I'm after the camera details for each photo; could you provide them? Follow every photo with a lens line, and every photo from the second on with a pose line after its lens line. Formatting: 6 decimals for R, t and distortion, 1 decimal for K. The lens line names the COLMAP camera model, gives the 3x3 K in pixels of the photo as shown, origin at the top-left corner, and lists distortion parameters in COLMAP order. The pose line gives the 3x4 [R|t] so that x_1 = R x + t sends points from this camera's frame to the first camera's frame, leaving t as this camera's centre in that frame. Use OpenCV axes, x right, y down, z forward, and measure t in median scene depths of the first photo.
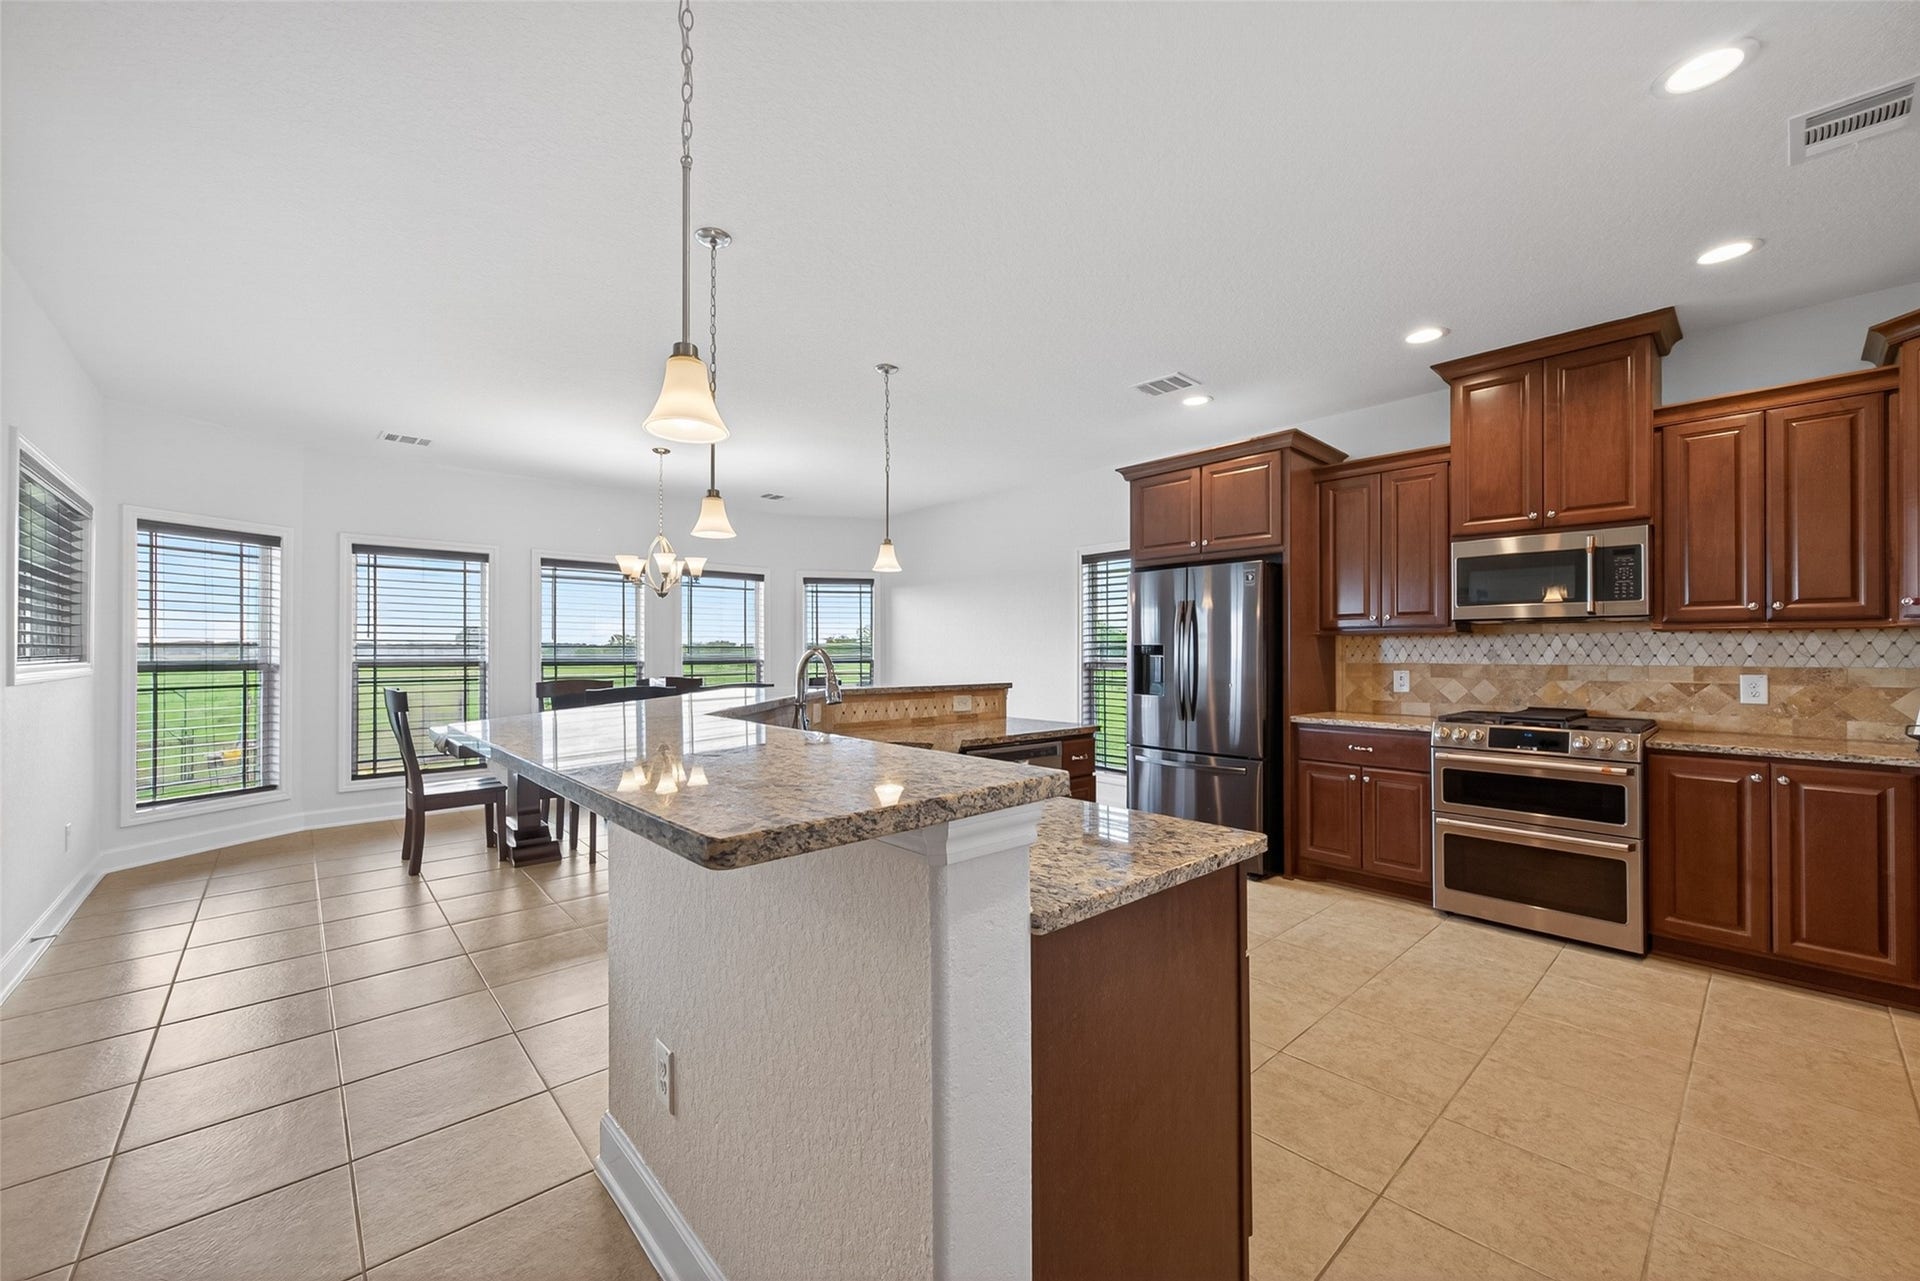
lens RADIAL K [[741.0, 0, 958.5], [0, 741.0, 647.5], [0, 0, 1]] dist [0.007038, -0.002031]
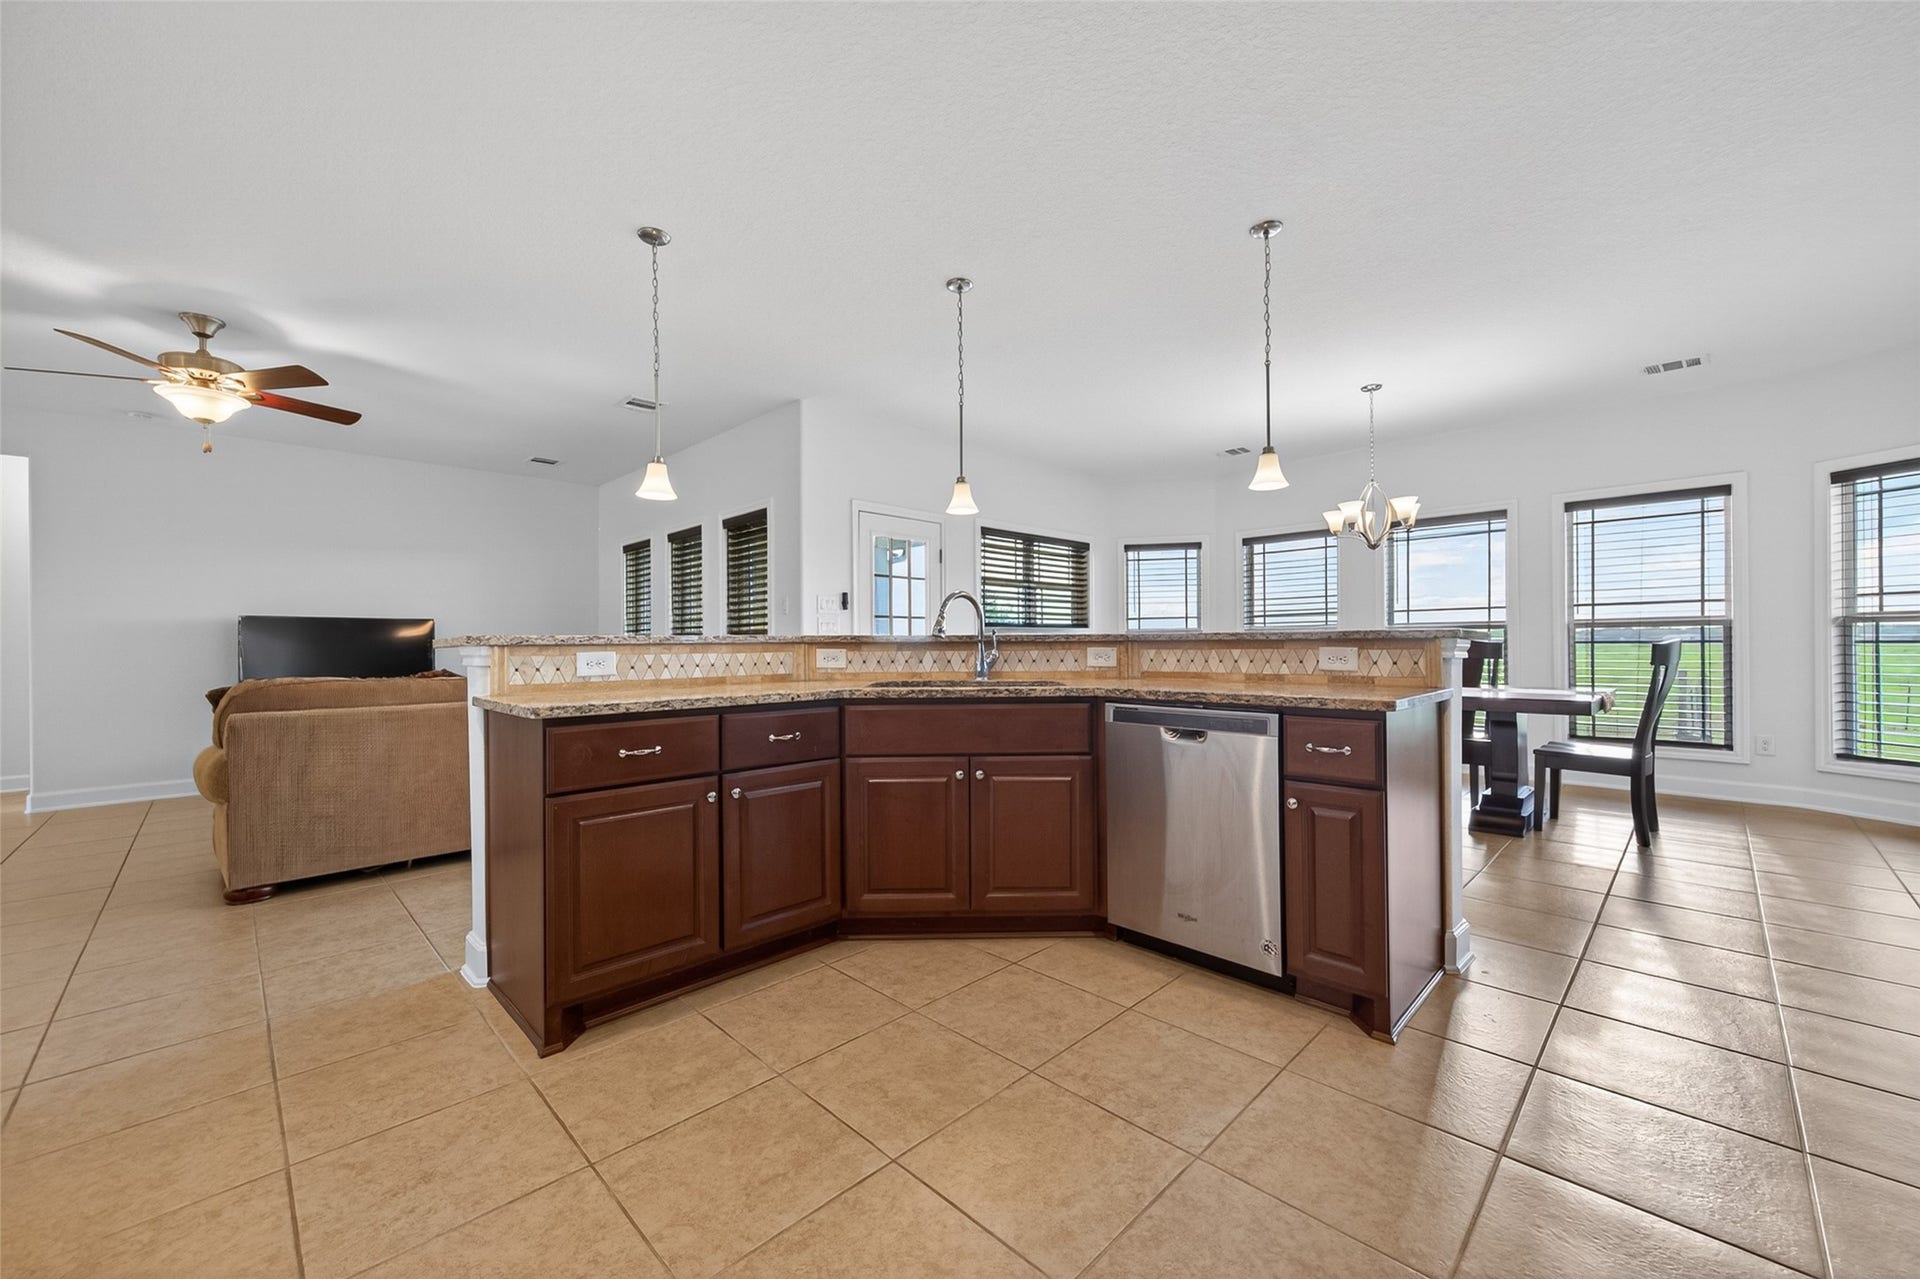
lens RADIAL K [[741.0, 0, 970.6], [0, 741.0, 642.5], [0, 0, 1]] dist [0.007038, -0.002031]
pose [[0.053906, -0.003000, -0.998542, 0.665052], [0.013608, 0.999905, -0.002270, 0.057190], [0.998453, -0.013465, 0.053942, 0.636688]]
